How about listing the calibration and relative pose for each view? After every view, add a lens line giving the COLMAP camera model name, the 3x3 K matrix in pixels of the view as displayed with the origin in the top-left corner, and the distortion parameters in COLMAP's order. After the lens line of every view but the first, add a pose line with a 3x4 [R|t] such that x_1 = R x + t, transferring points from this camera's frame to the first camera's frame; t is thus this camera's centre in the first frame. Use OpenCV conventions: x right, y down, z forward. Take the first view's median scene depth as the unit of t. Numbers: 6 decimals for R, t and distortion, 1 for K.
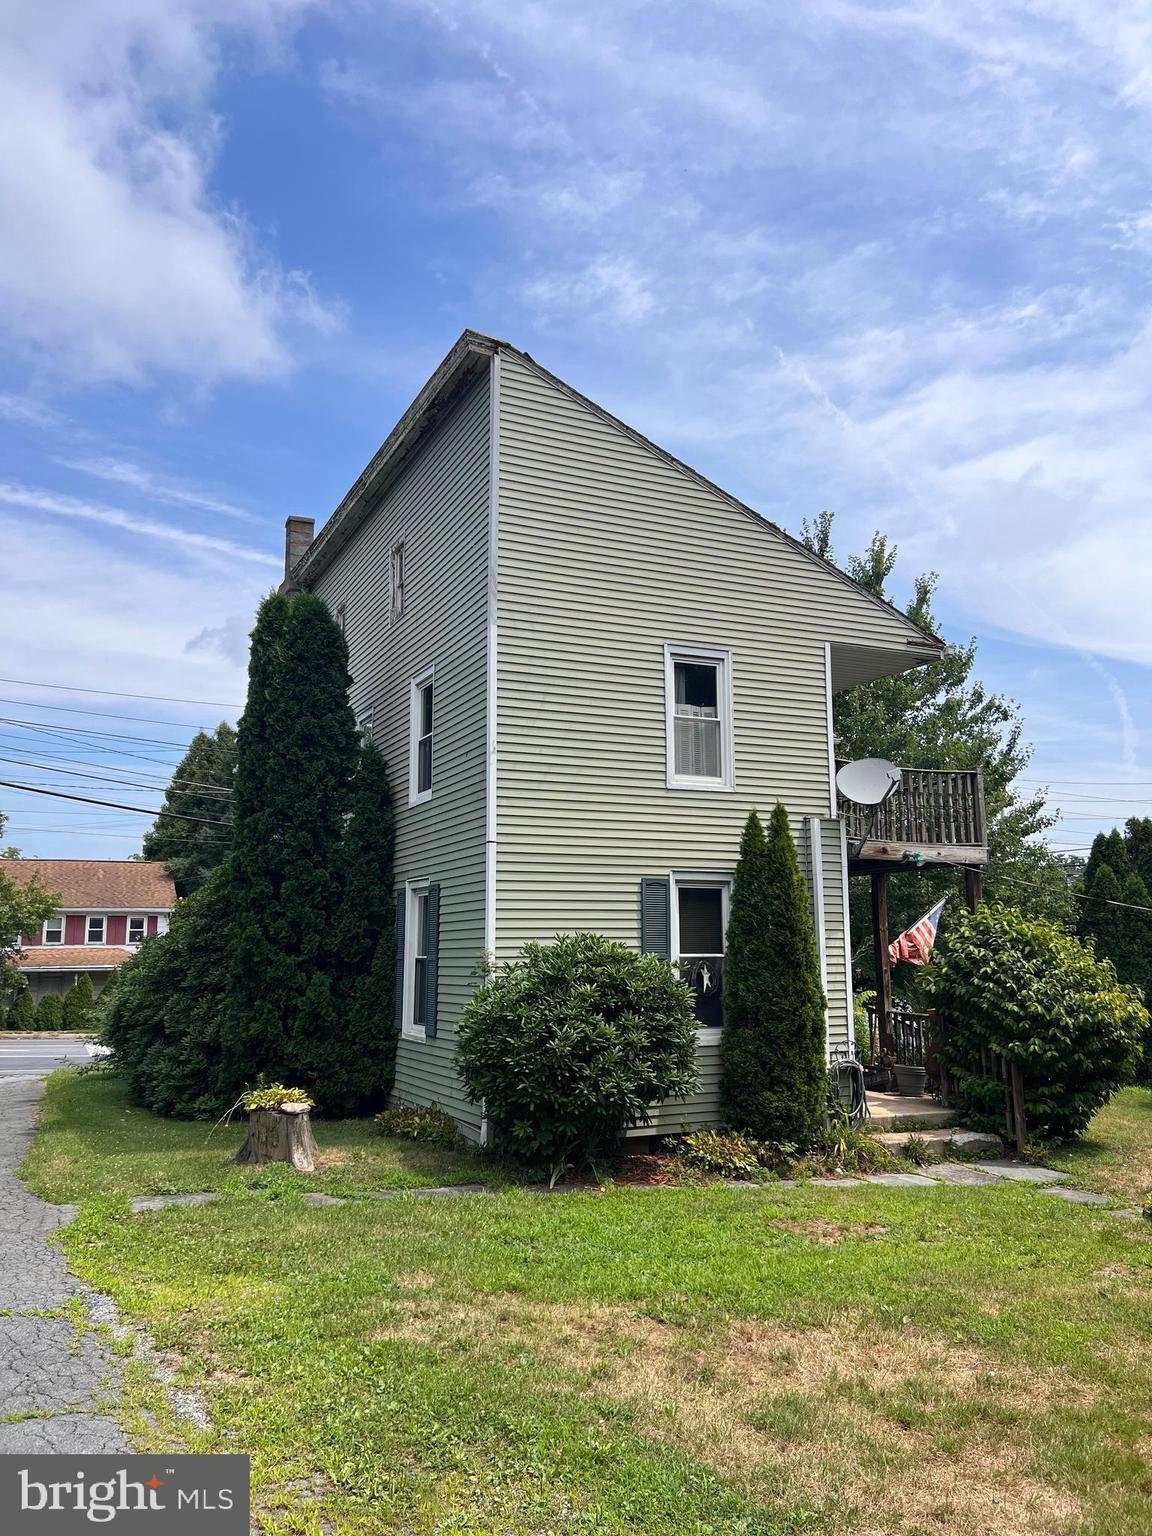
lens RADIAL K [[1140.4, 0, 545.5], [0, 1140.4, 770.2], [0, 0, 1]] dist [0.031157, -0.065887]
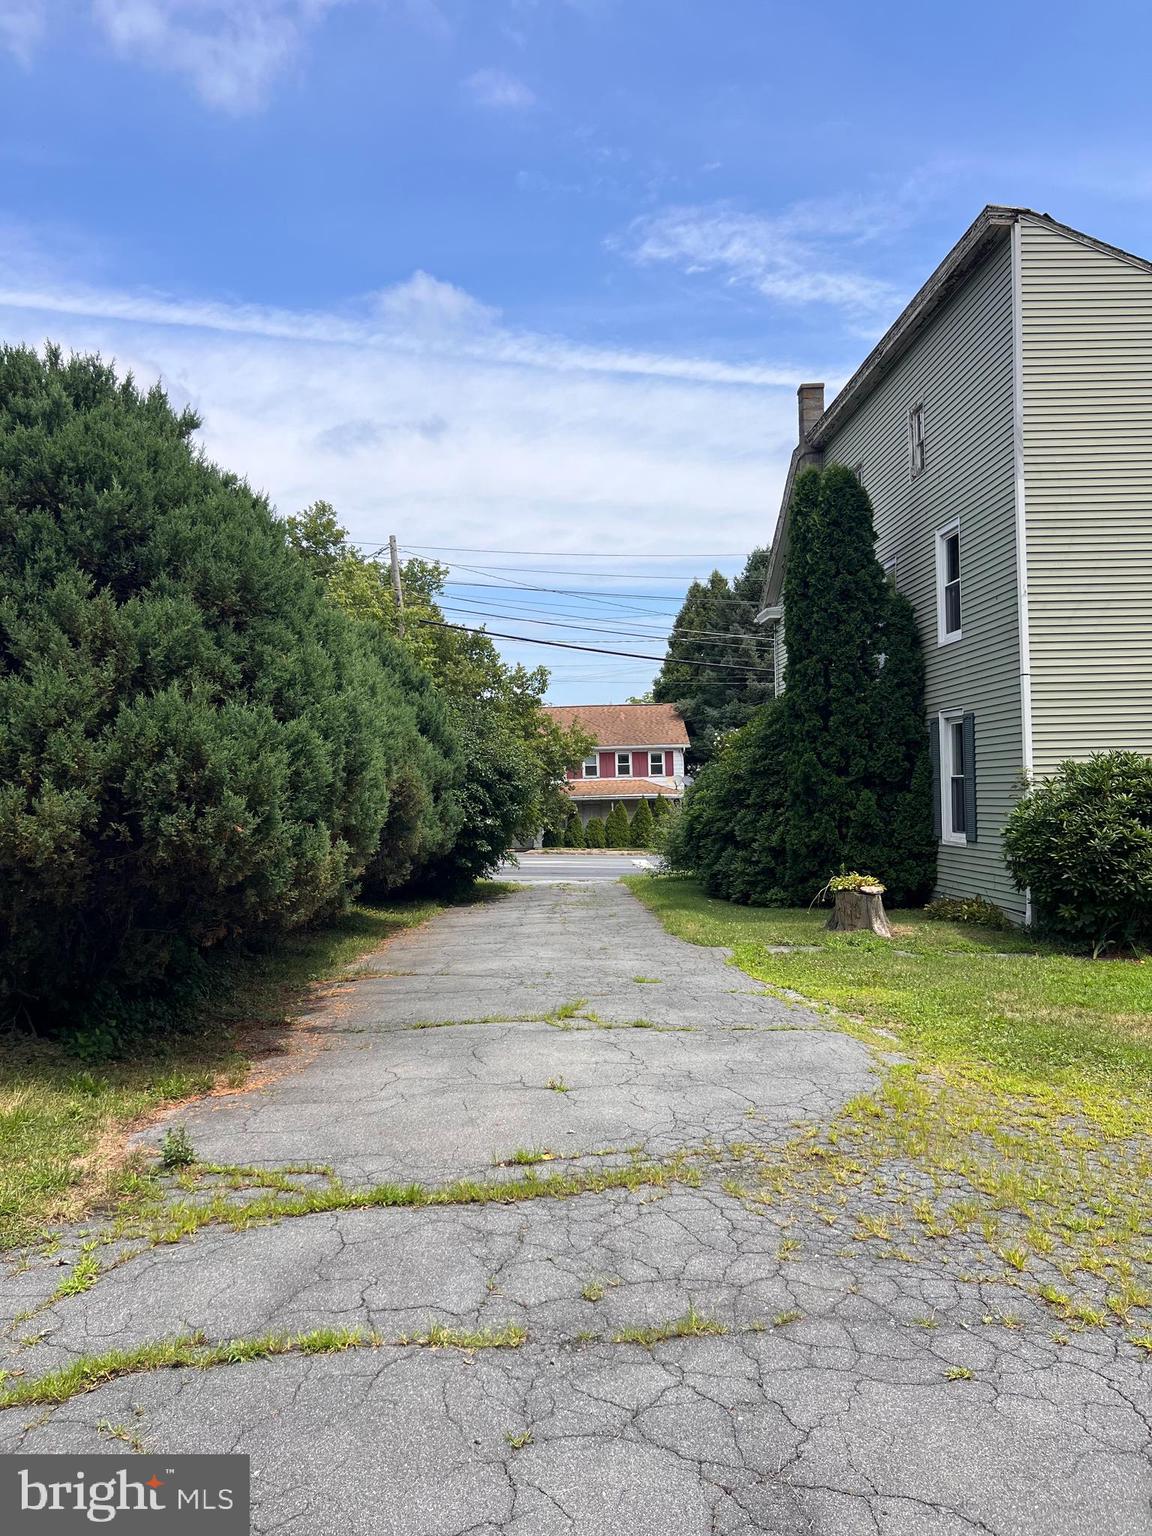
lens RADIAL K [[1140.4, 0, 545.5], [0, 1140.4, 770.2], [0, 0, 1]] dist [0.031157, -0.065887]
pose [[0.919411, -0.019742, -0.392802, -0.035932], [0.076055, 0.988812, 0.128321, -0.023037], [0.385875, -0.147854, 0.910626, -0.217370]]
